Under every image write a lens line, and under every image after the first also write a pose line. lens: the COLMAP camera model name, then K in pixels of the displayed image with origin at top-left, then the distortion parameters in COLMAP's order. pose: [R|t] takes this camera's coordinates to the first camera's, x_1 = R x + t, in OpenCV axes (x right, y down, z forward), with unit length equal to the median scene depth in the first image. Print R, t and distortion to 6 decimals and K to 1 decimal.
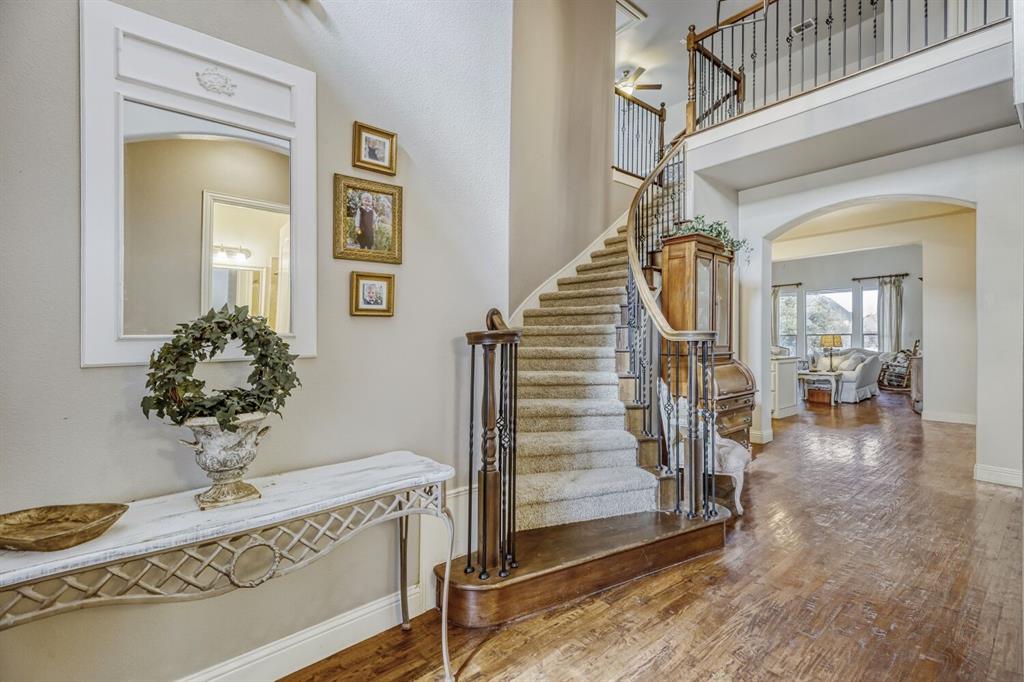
lens RADIAL K [[440.7, 0, 498.0], [0, 440.7, 344.3], [0, 0, 1]] dist [0.019316, -0.000234]
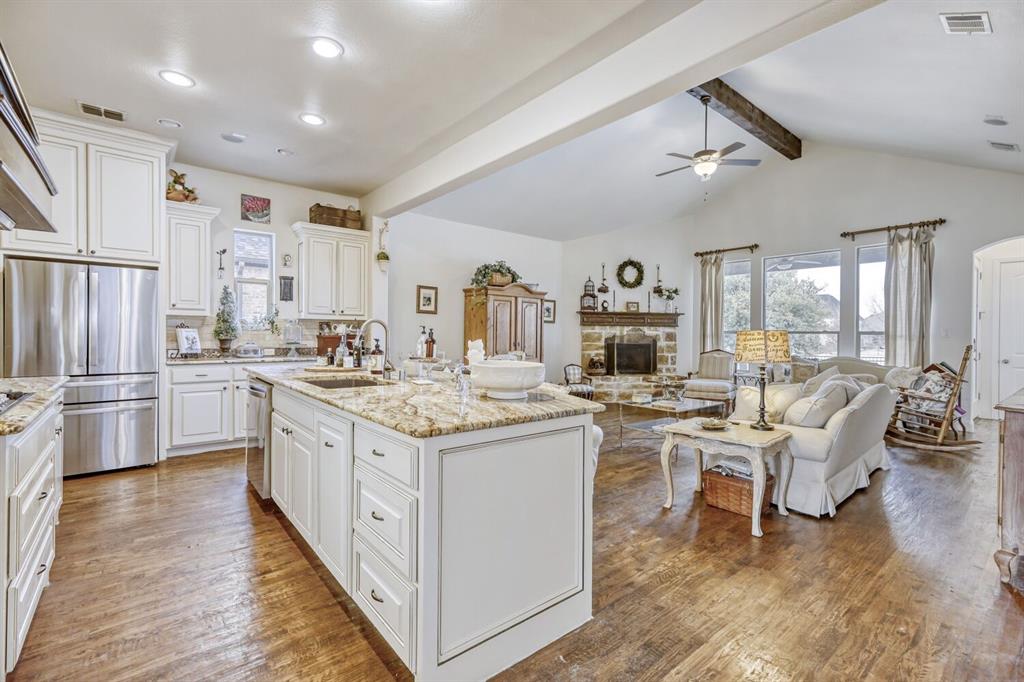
lens RADIAL K [[440.7, 0, 498.0], [0, 440.7, 344.3], [0, 0, 1]] dist [0.019316, -0.000234]
pose [[0.999929, 0.011377, -0.003675, 0.383892], [-0.011348, 0.999905, 0.007785, -0.007742], [0.003763, -0.007743, 0.999963, 0.456867]]
